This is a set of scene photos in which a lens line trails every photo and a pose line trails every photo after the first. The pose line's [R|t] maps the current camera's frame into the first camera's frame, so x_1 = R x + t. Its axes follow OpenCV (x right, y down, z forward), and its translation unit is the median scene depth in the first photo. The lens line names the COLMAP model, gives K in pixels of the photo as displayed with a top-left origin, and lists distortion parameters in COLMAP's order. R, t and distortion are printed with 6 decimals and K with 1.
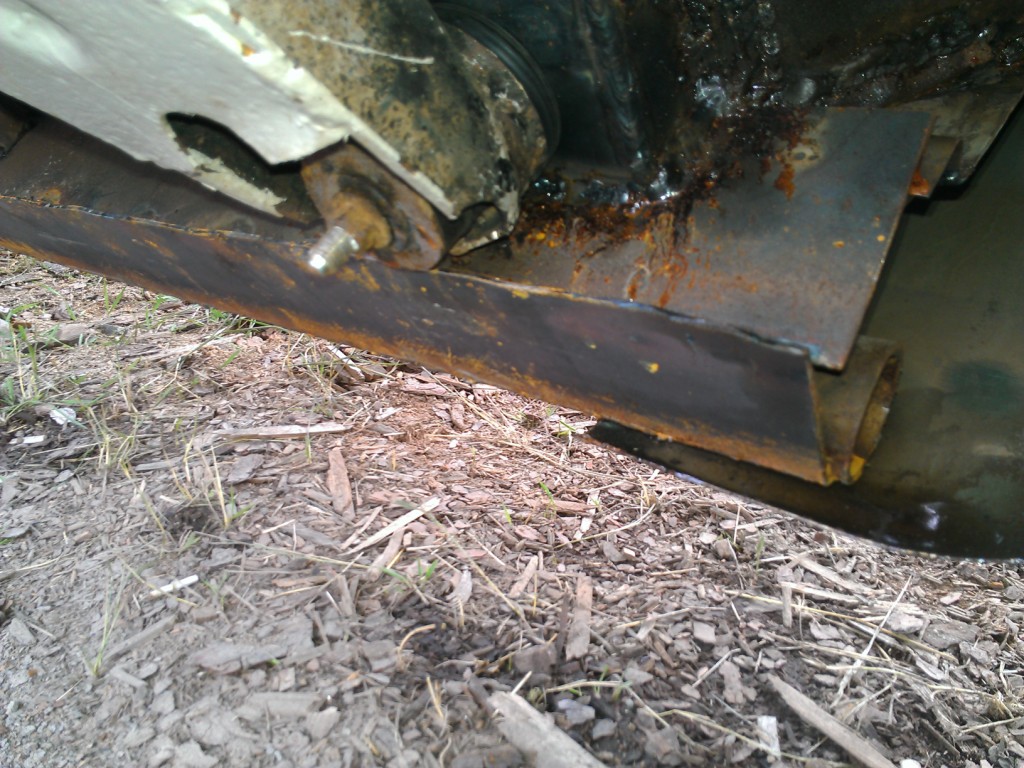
lens RADIAL K [[825.4, 0, 506.3], [0, 825.4, 385.3], [0, 0, 1]] dist [0.058319, -0.034265]
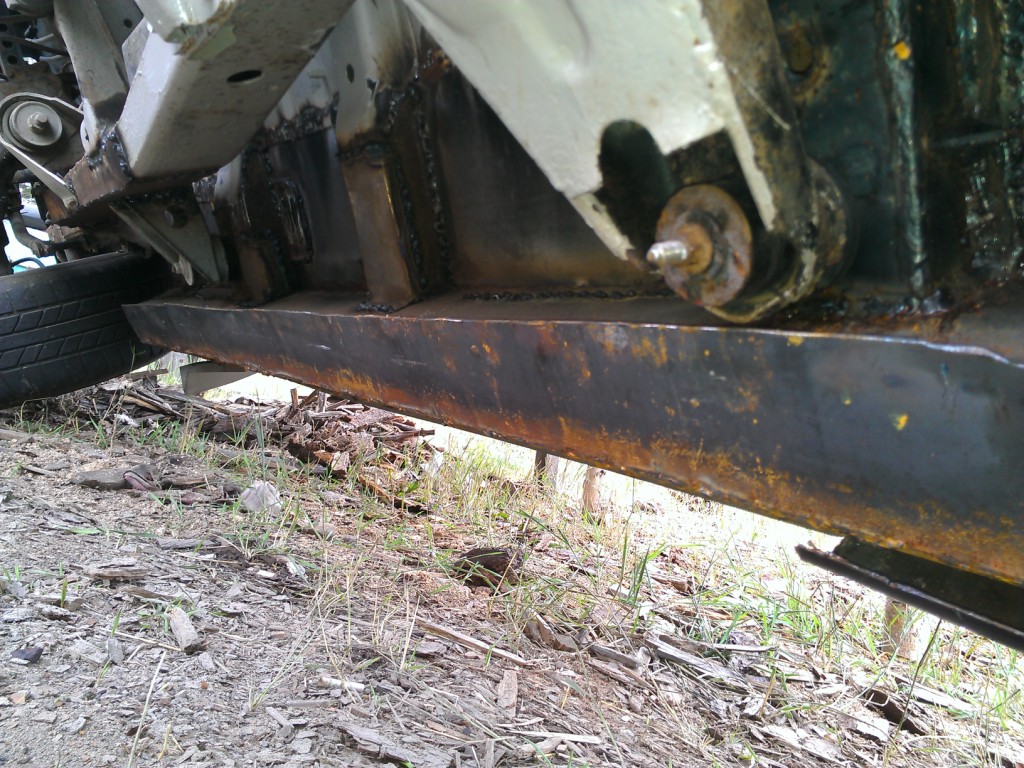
lens RADIAL K [[825.4, 0, 511.2], [0, 825.4, 381.2], [0, 0, 1]] dist [0.058319, -0.034265]
pose [[0.914366, 0.261235, -0.309339, 0.026931], [-0.381728, 0.810897, -0.443541, 0.606125], [0.134973, 0.523643, 0.841178, -0.059573]]
